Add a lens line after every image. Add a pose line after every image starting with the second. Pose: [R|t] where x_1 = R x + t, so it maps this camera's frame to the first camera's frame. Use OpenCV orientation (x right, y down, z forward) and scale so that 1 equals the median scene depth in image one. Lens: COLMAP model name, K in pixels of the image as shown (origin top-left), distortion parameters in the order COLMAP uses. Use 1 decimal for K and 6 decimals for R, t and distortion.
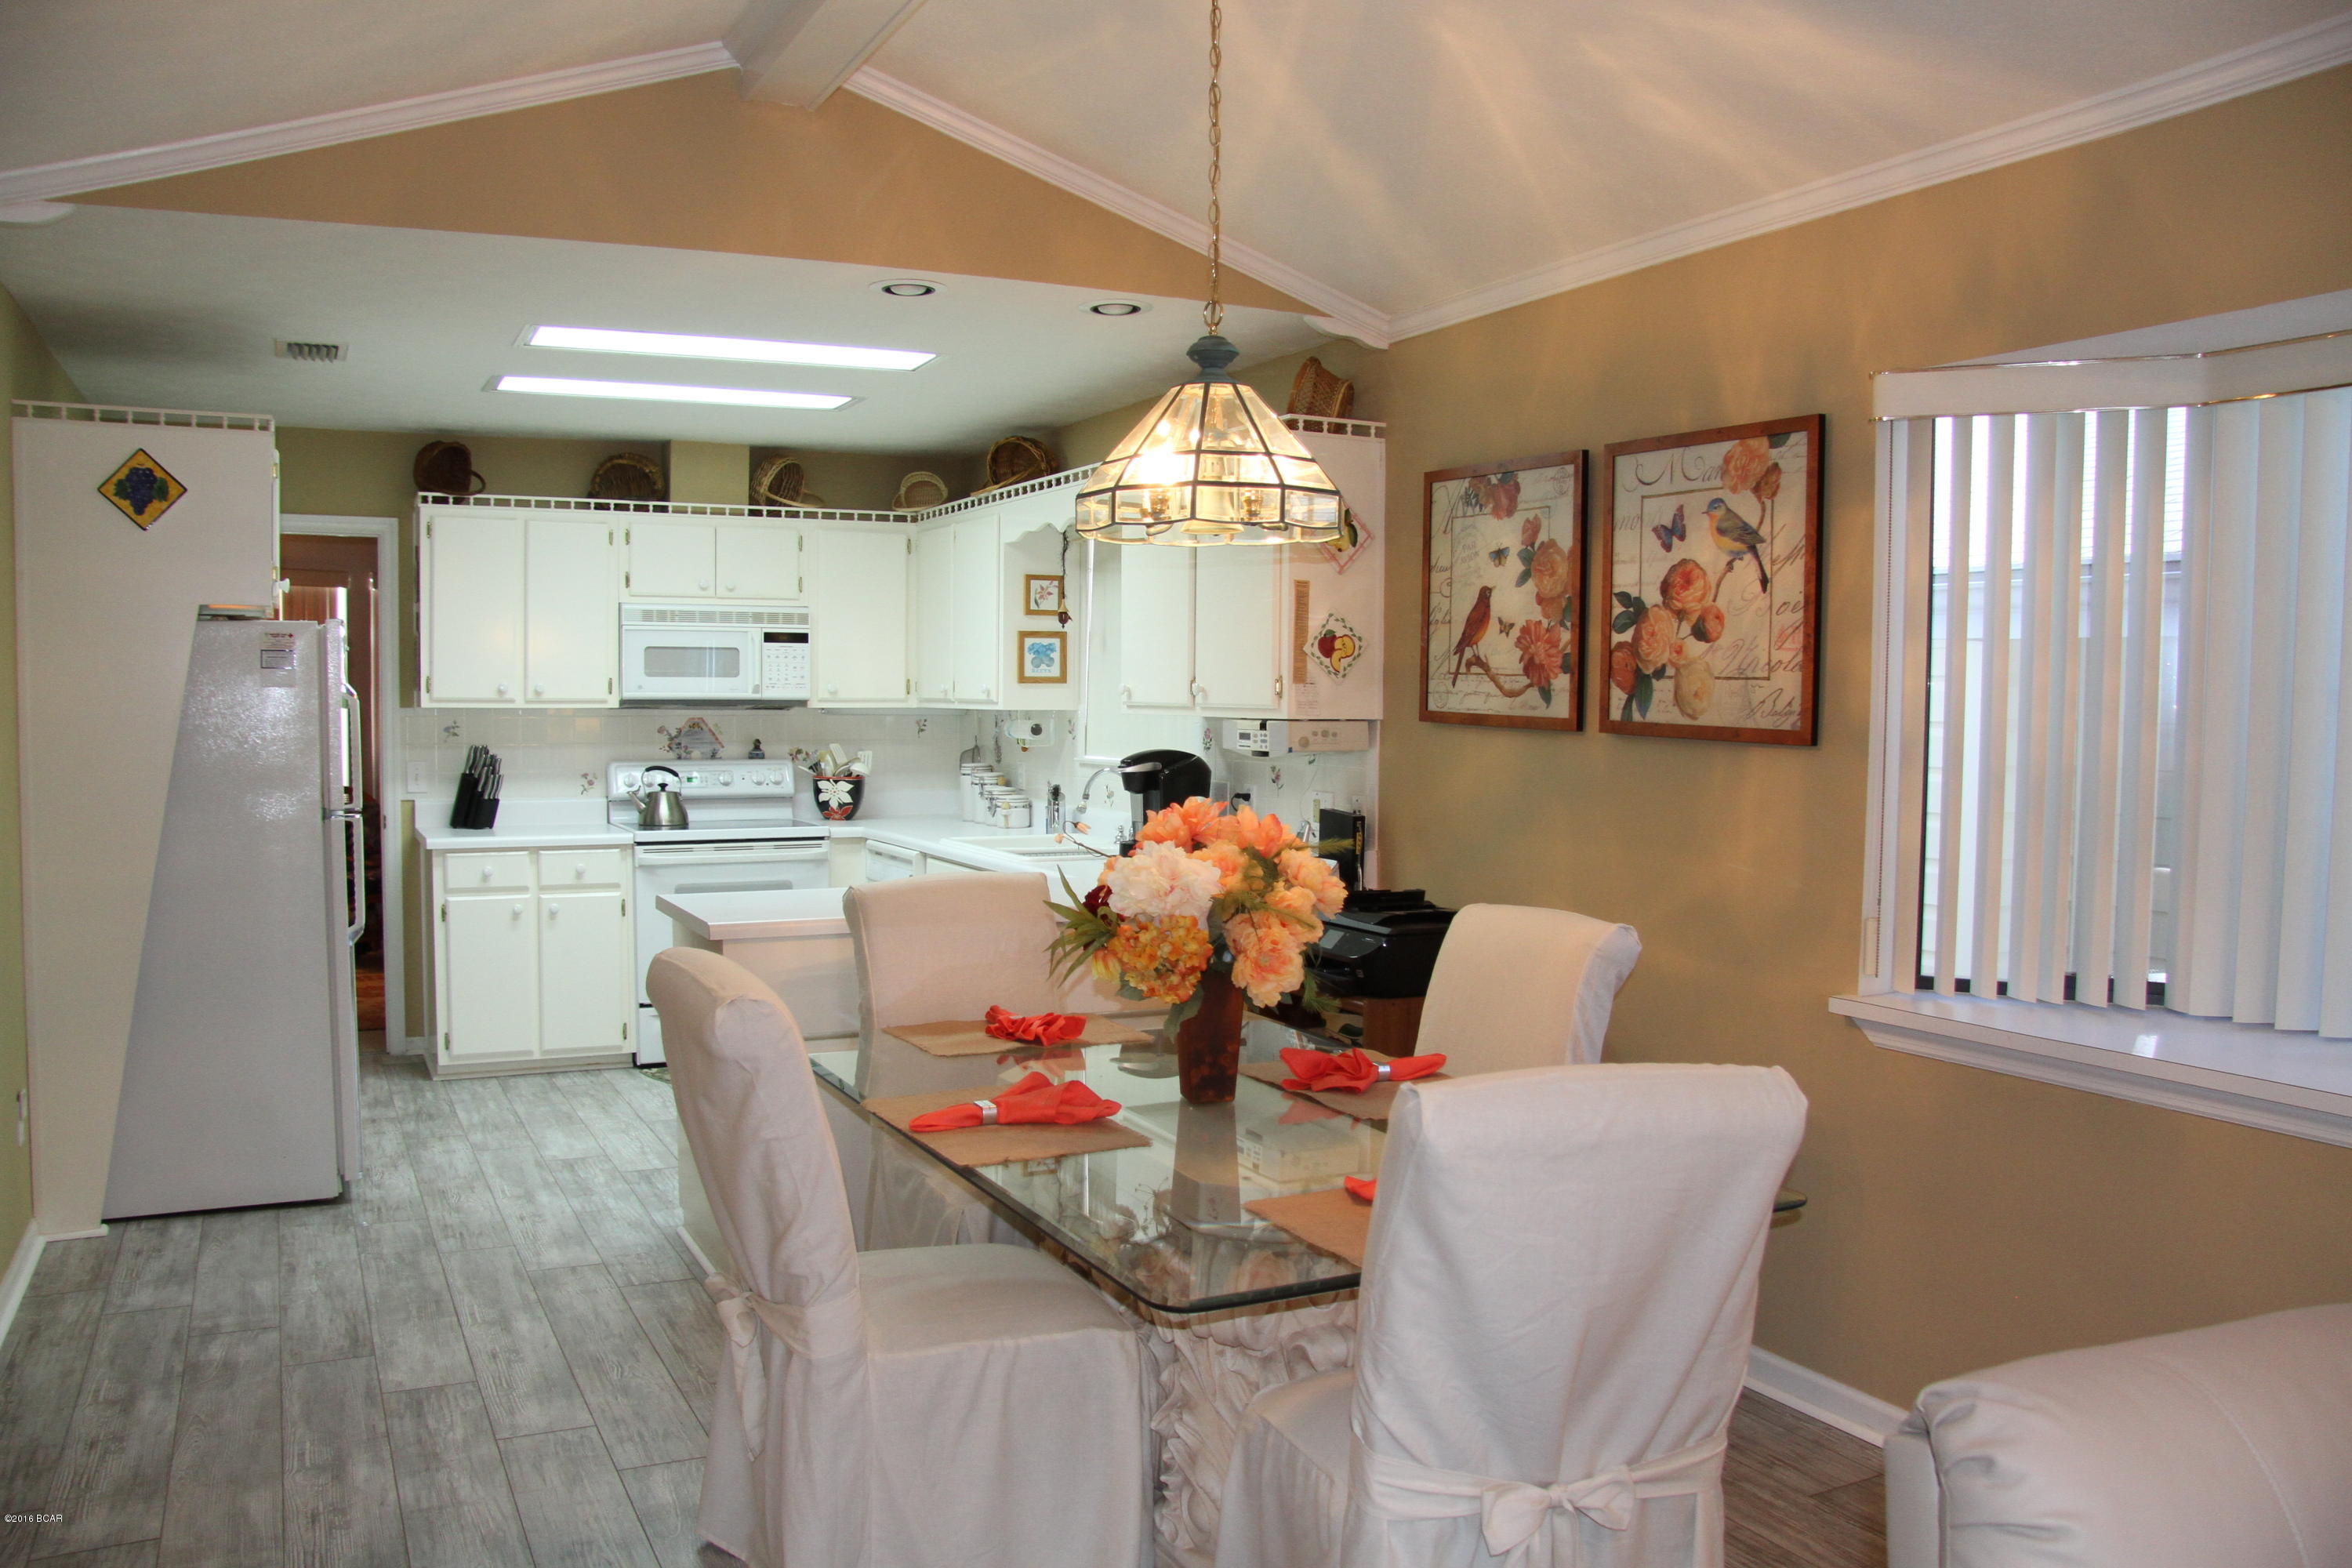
lens RADIAL K [[1827.4, 0, 1182.8], [0, 1827.4, 795.2], [0, 0, 1]] dist [-0.187443, 0.150190]
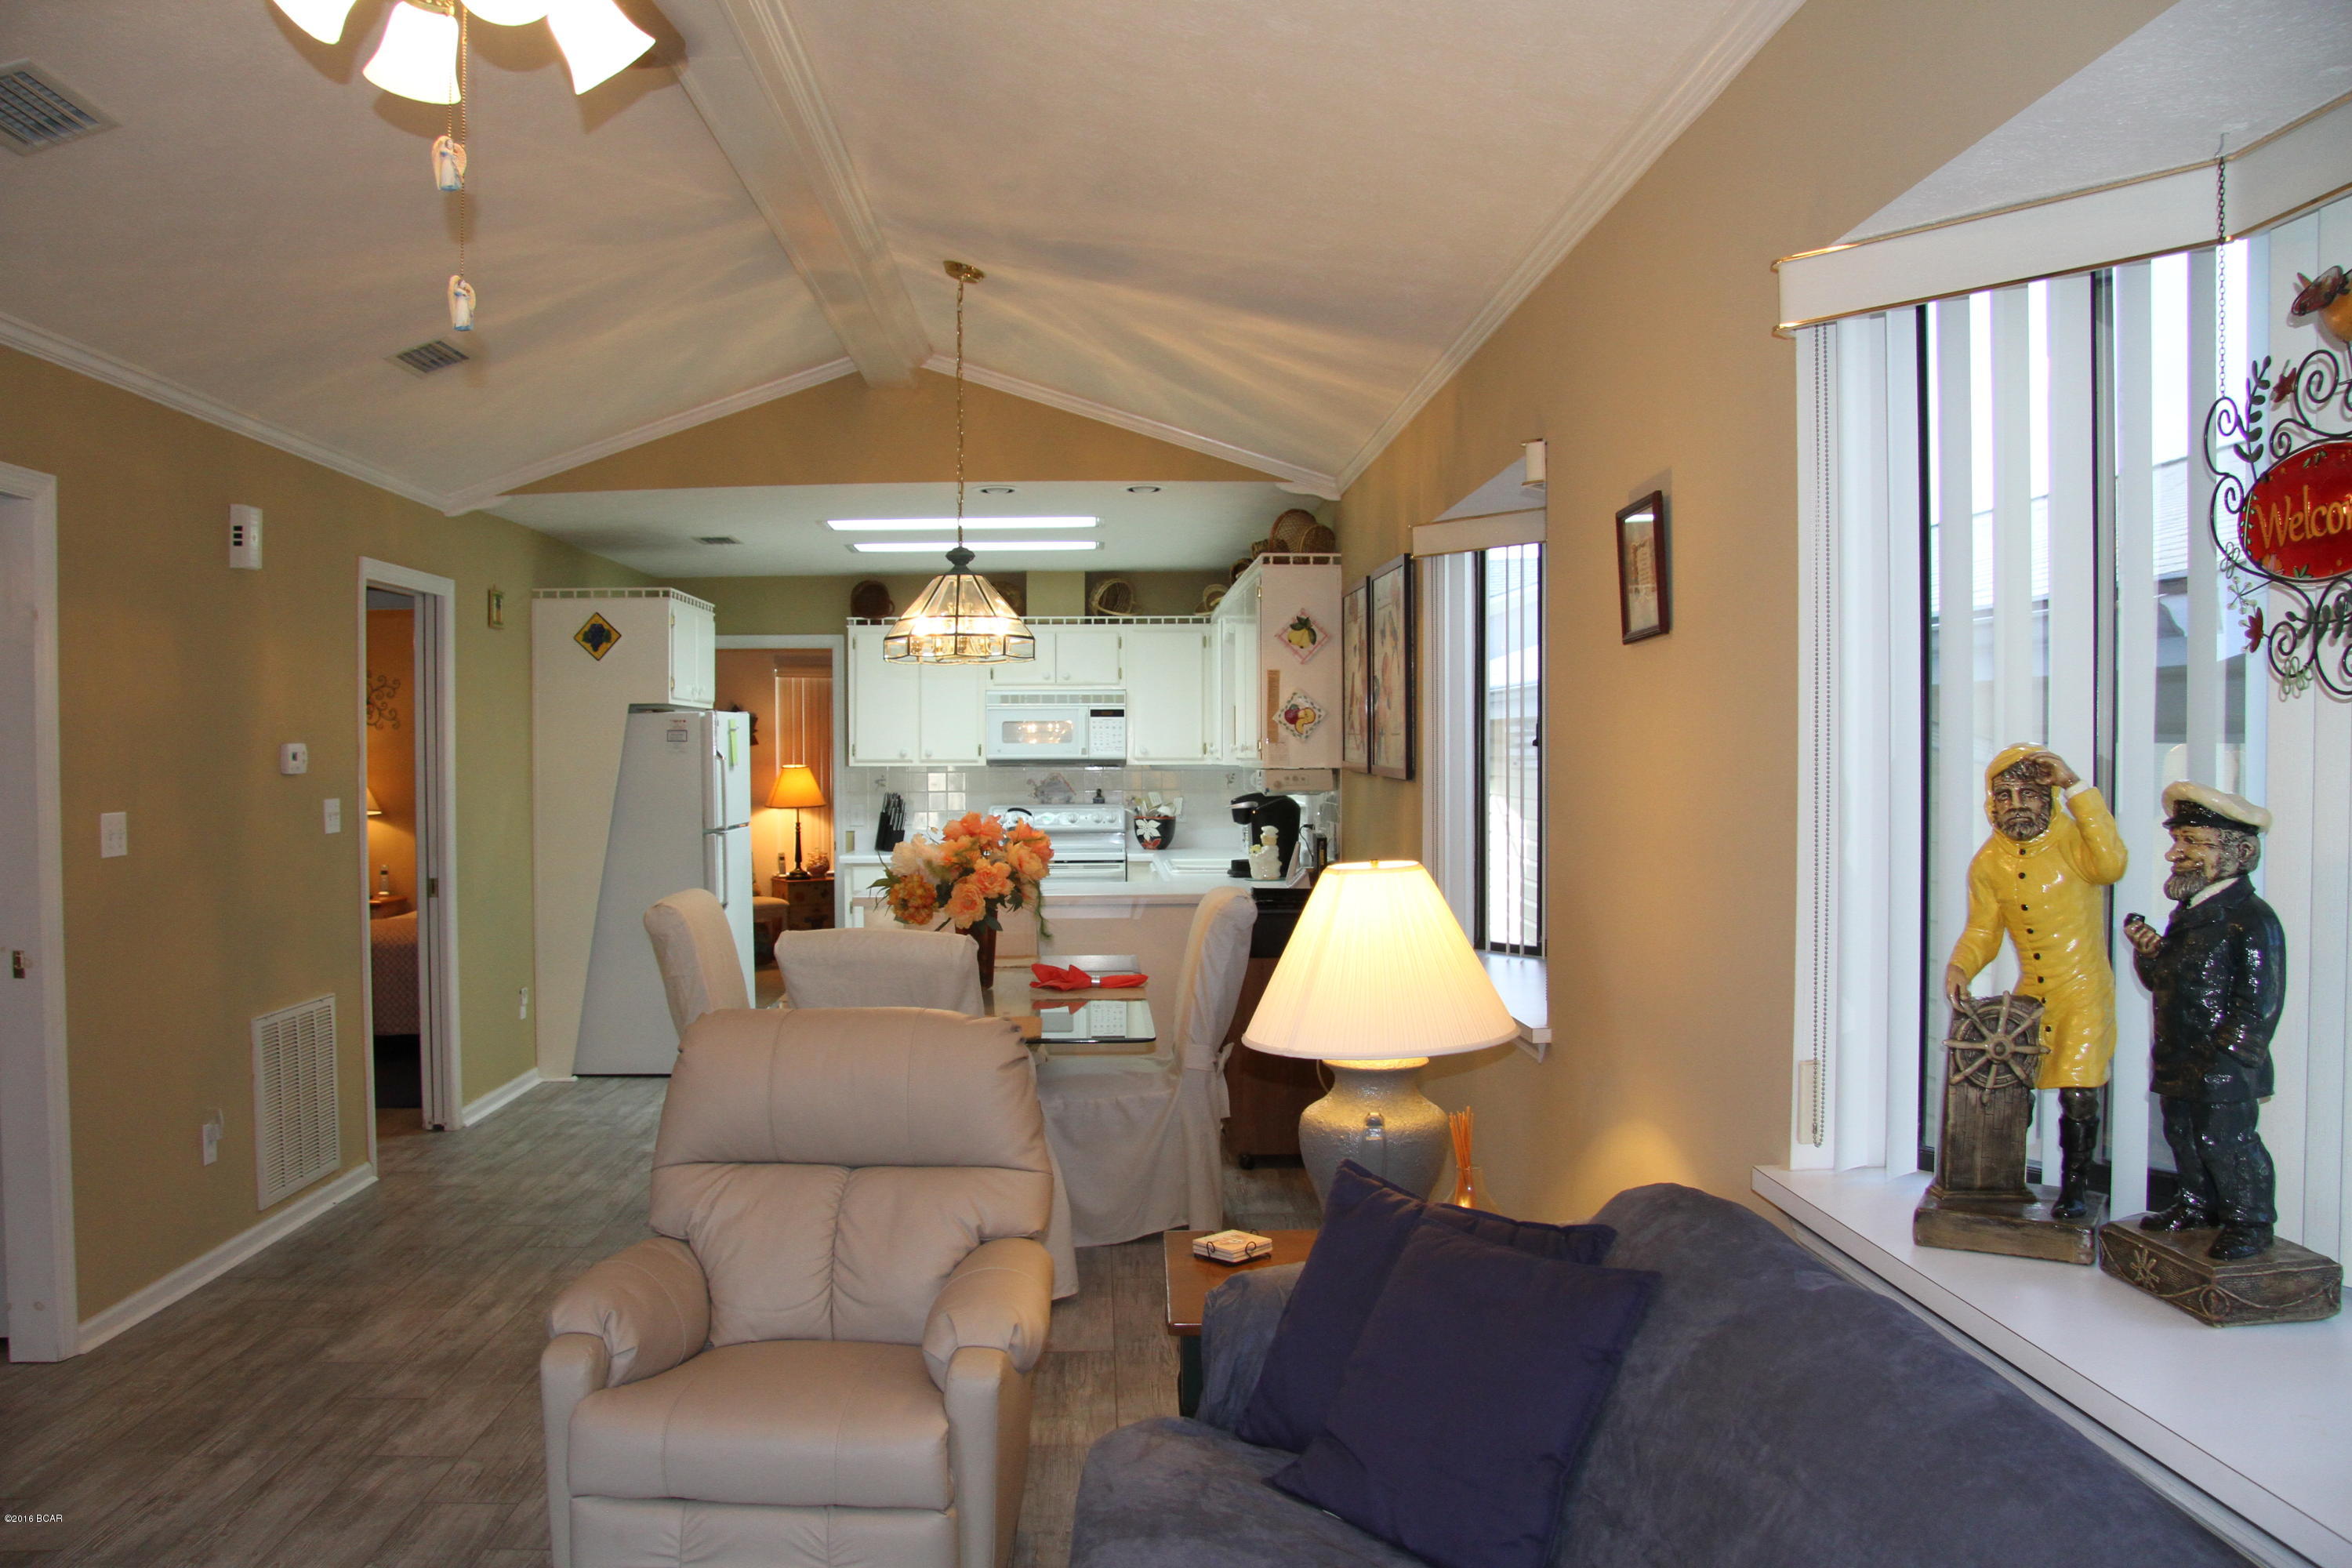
lens RADIAL K [[1827.4, 0, 1182.8], [0, 1827.4, 795.2], [0, 0, 1]] dist [-0.187443, 0.150190]
pose [[0.910467, -0.003385, -0.413568, 0.401225], [-0.011100, 0.999406, -0.032615, 0.018150], [0.413433, 0.034286, 0.909889, -0.217132]]
